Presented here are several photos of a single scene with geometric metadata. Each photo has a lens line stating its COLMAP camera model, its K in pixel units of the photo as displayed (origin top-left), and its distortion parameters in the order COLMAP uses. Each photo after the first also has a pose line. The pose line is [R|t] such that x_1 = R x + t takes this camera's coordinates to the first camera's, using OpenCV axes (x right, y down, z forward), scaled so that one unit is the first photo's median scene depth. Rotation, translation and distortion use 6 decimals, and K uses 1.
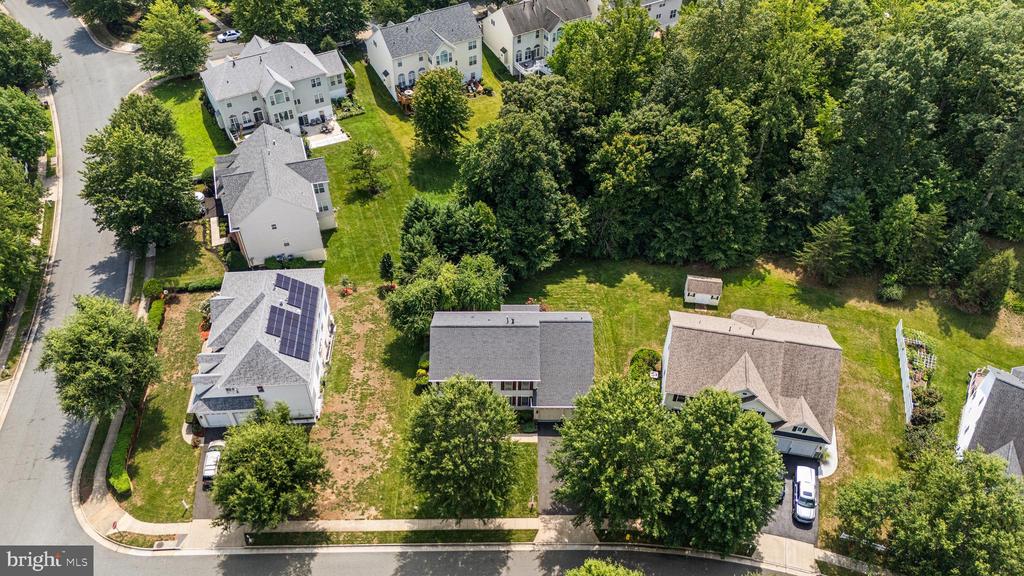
lens RADIAL K [[756.9, 0, 512.0], [0, 756.9, 288.0], [0, 0, 1]] dist [0.075904, -0.088468]
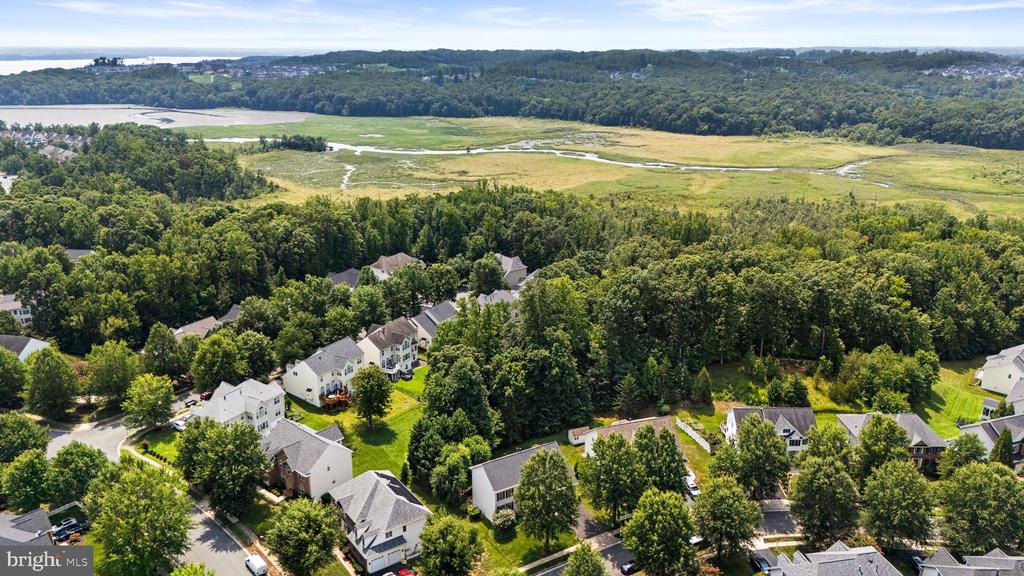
lens RADIAL K [[756.9, 0, 512.0], [0, 756.9, 288.0], [0, 0, 1]] dist [0.075904, -0.088468]
pose [[0.863219, -0.163816, 0.477512, -0.647845], [0.368726, 0.850656, -0.374734, 0.306332], [-0.344811, 0.499548, 0.794706, -0.476918]]
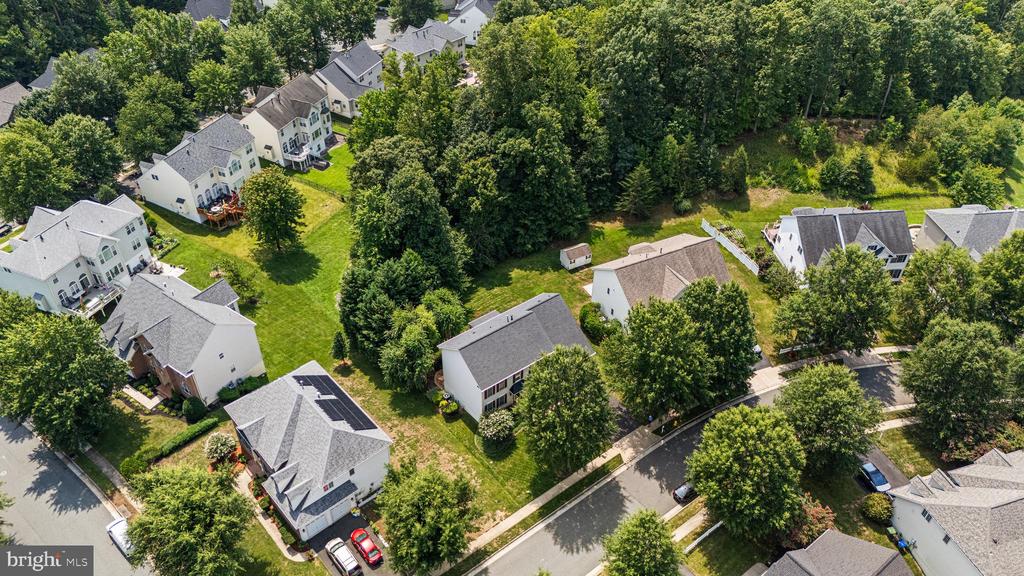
lens RADIAL K [[756.9, 0, 512.0], [0, 756.9, 288.0], [0, 0, 1]] dist [0.075904, -0.088468]
pose [[0.800567, -0.387152, 0.457391, -0.423342], [0.429659, 0.902908, 0.012226, -0.010107], [-0.417715, 0.186735, 0.889182, -0.050063]]
